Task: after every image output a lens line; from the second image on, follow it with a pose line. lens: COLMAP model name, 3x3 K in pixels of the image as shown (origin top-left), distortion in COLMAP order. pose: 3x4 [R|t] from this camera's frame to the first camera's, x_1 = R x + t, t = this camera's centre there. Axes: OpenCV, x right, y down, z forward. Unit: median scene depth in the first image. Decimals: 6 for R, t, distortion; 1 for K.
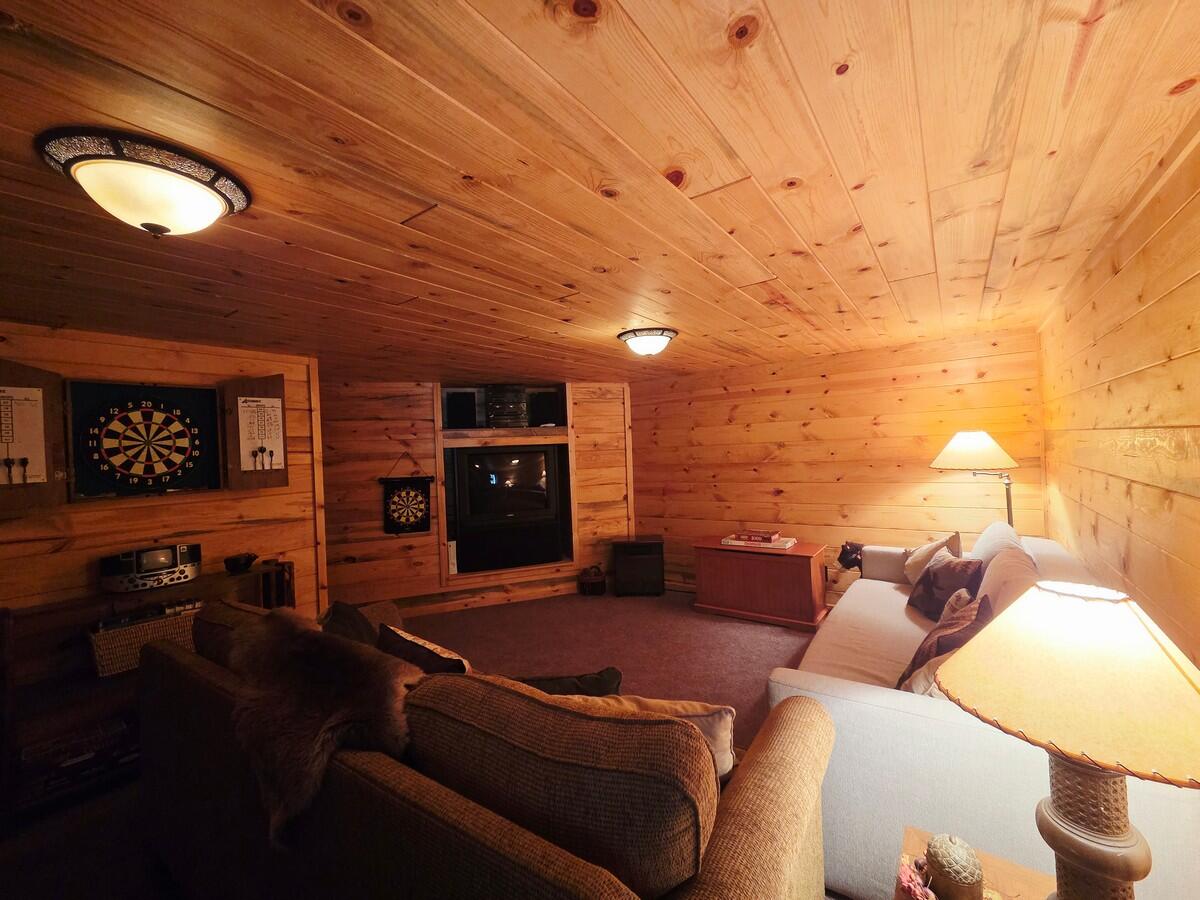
lens RADIAL K [[495.8, 0, 606.5], [0, 495.8, 446.8], [0, 0, 1]] dist [0.000659, 0.000134]
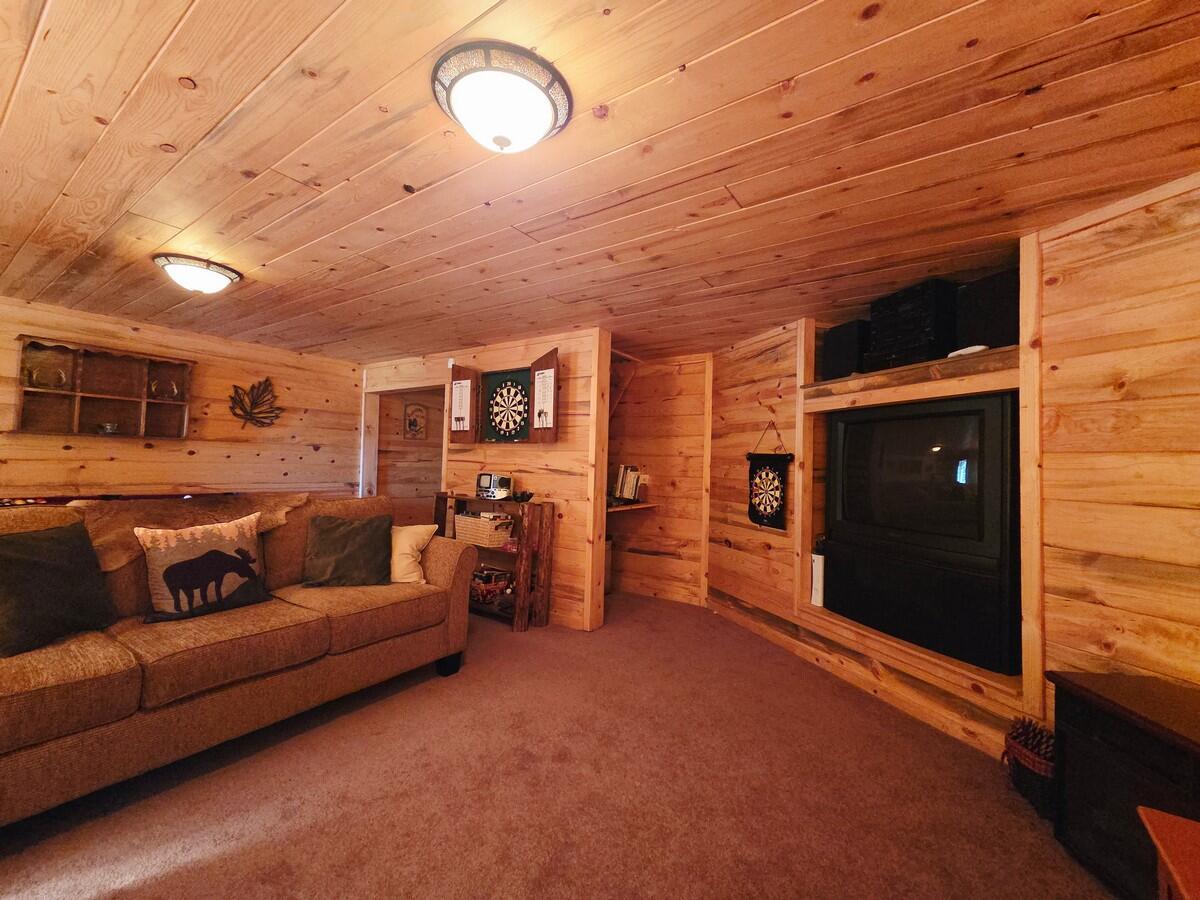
lens RADIAL K [[495.8, 0, 606.2], [0, 495.8, 449.7], [0, 0, 1]] dist [0.000659, 0.000134]
pose [[0.005830, 0.013215, -0.999896, 0.356315], [-0.027384, 0.999540, 0.013050, 0.052183], [0.999608, 0.027305, 0.006189, 0.741810]]
